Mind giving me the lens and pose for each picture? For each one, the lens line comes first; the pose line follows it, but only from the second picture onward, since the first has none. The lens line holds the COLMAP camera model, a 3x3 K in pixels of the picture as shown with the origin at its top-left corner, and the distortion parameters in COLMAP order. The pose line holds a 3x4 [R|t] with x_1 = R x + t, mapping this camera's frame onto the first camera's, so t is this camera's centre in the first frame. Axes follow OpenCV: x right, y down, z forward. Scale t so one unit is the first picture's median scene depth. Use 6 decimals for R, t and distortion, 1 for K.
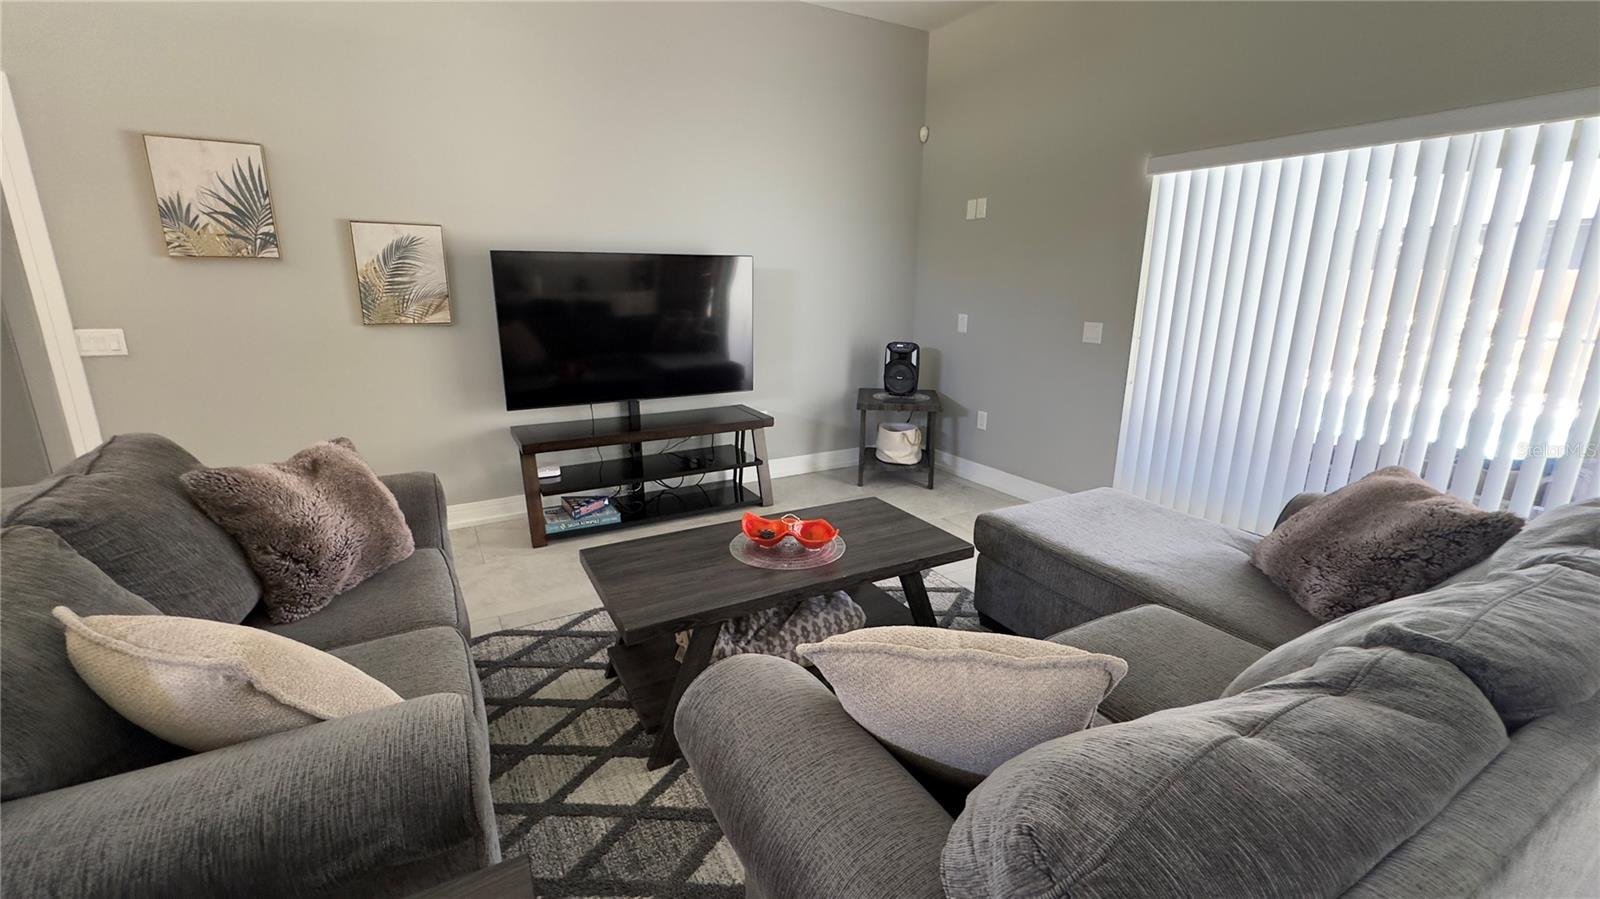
lens RADIAL K [[650.1, 0, 800.2], [0, 650.1, 444.4], [0, 0, 1]] dist [-0.001739, -0.000073]
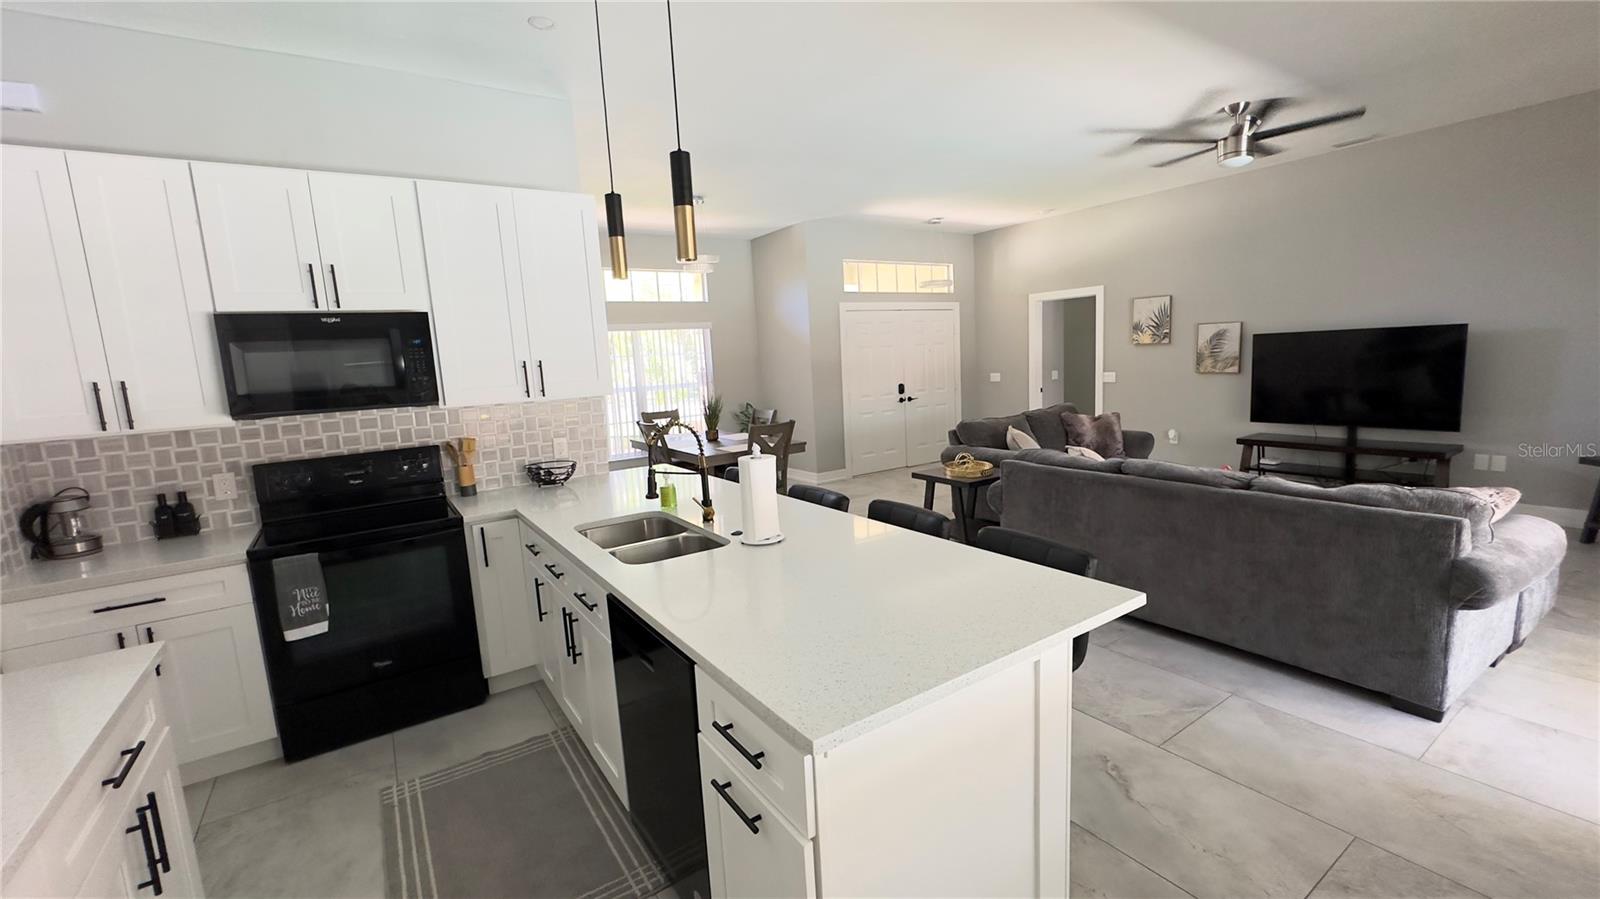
lens RADIAL K [[650.1, 0, 800.8], [0, 650.1, 449.5], [0, 0, 1]] dist [-0.001739, -0.000073]
pose [[0.075150, 0.133944, -0.988135, 1.308114], [-0.187963, 0.975077, 0.117879, 0.047168], [0.979297, 0.176874, 0.098454, -0.390836]]
